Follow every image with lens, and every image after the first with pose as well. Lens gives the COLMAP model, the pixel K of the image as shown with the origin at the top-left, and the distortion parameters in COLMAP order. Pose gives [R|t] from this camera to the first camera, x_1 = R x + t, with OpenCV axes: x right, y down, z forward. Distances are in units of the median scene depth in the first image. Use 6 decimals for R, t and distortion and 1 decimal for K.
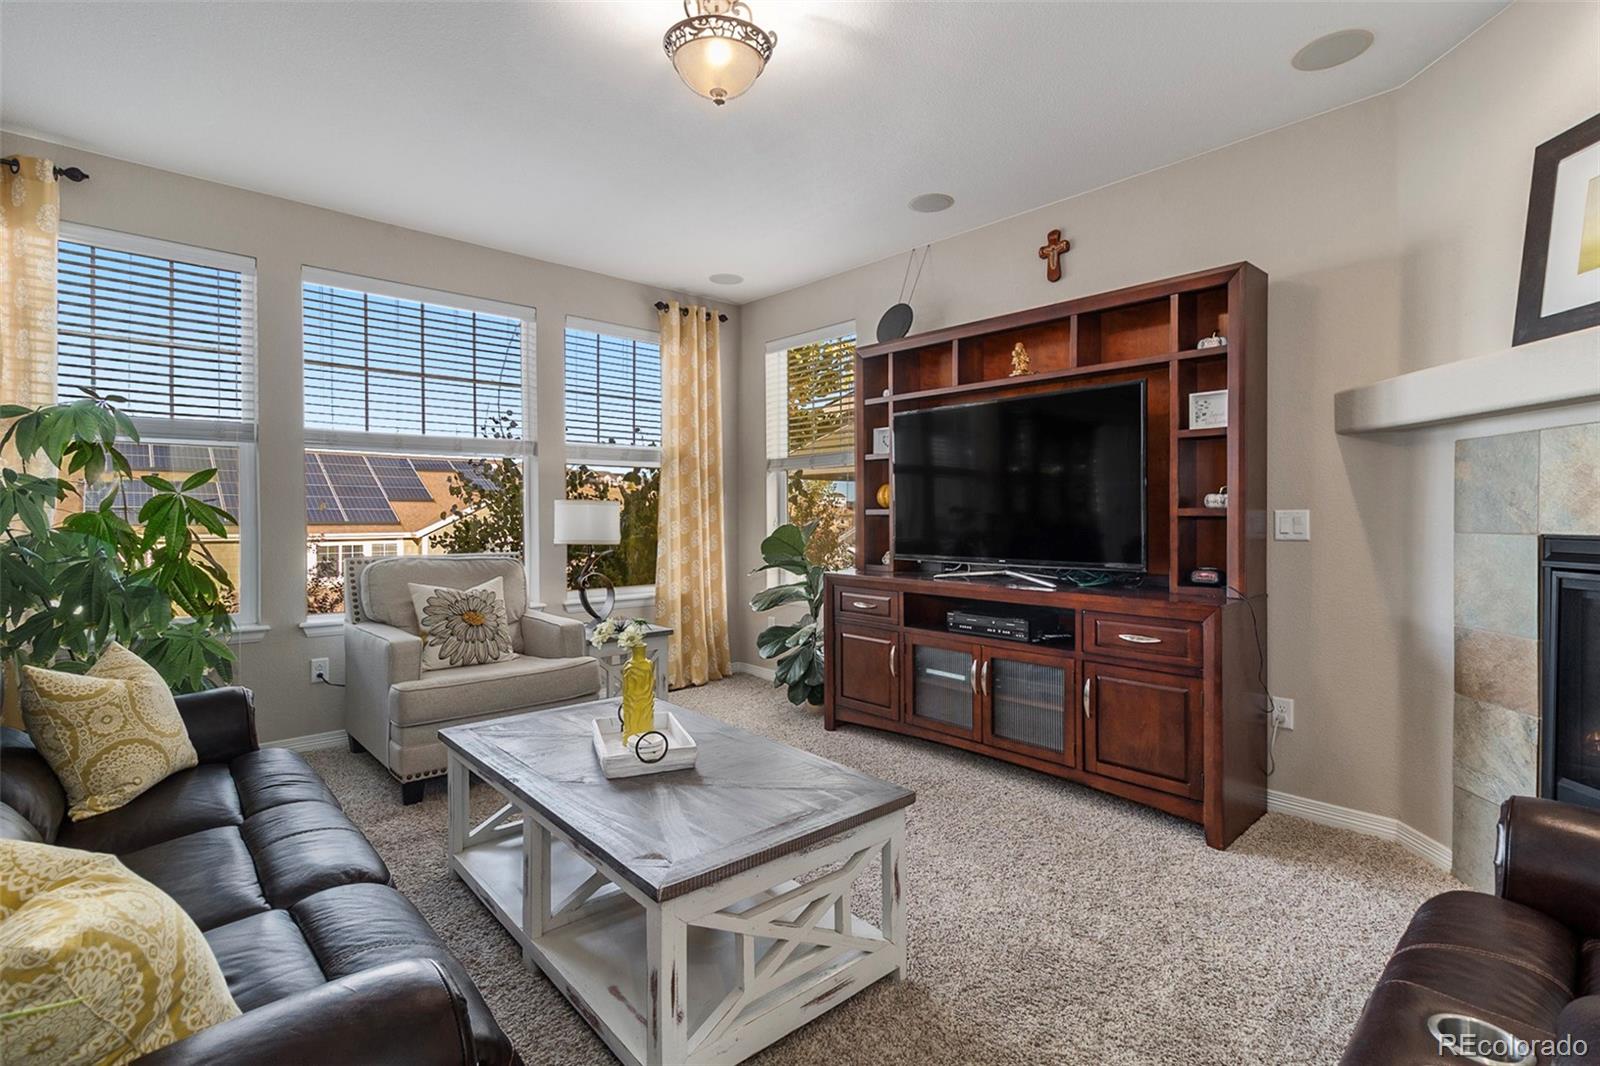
lens RADIAL K [[740.0, 0, 805.9], [0, 740.0, 512.0], [0, 0, 1]] dist [0.003430, -0.001104]
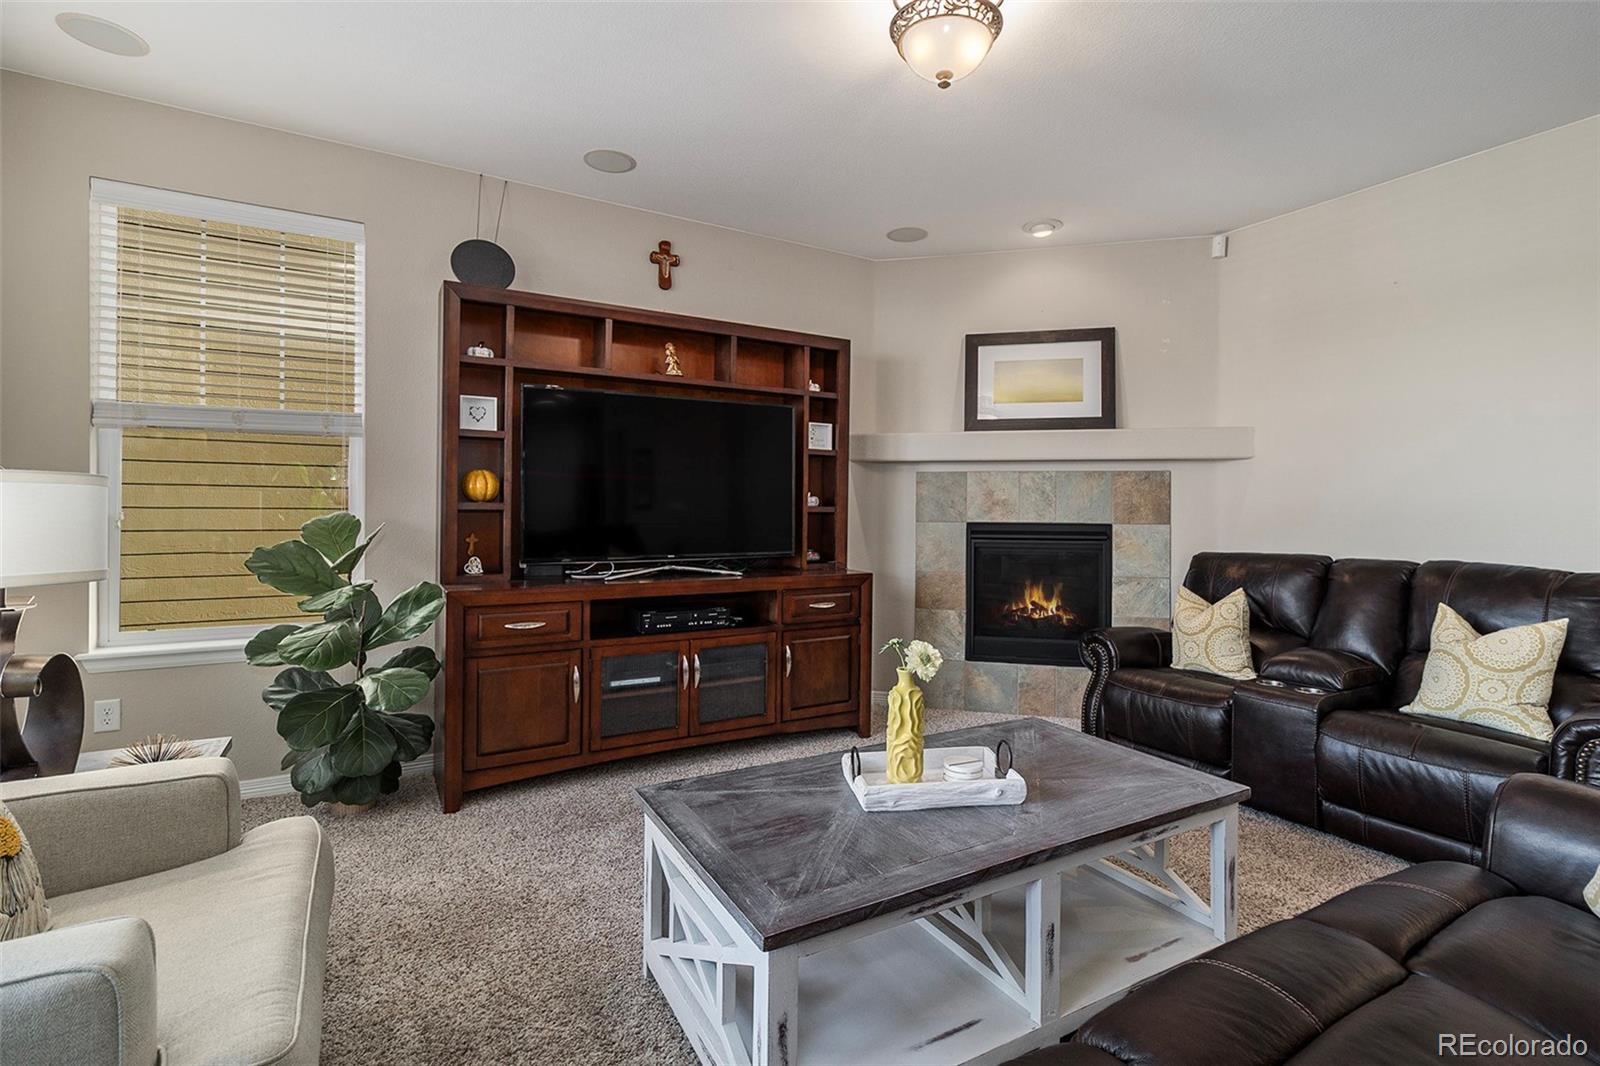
lens RADIAL K [[740.0, 0, 805.9], [0, 740.0, 512.0], [0, 0, 1]] dist [0.003430, -0.001104]
pose [[0.216044, 0.000118, 0.976384, -0.844285], [-0.010769, 0.999939, 0.002262, 0.001911], [-0.976324, -0.011004, 0.216033, 0.742579]]
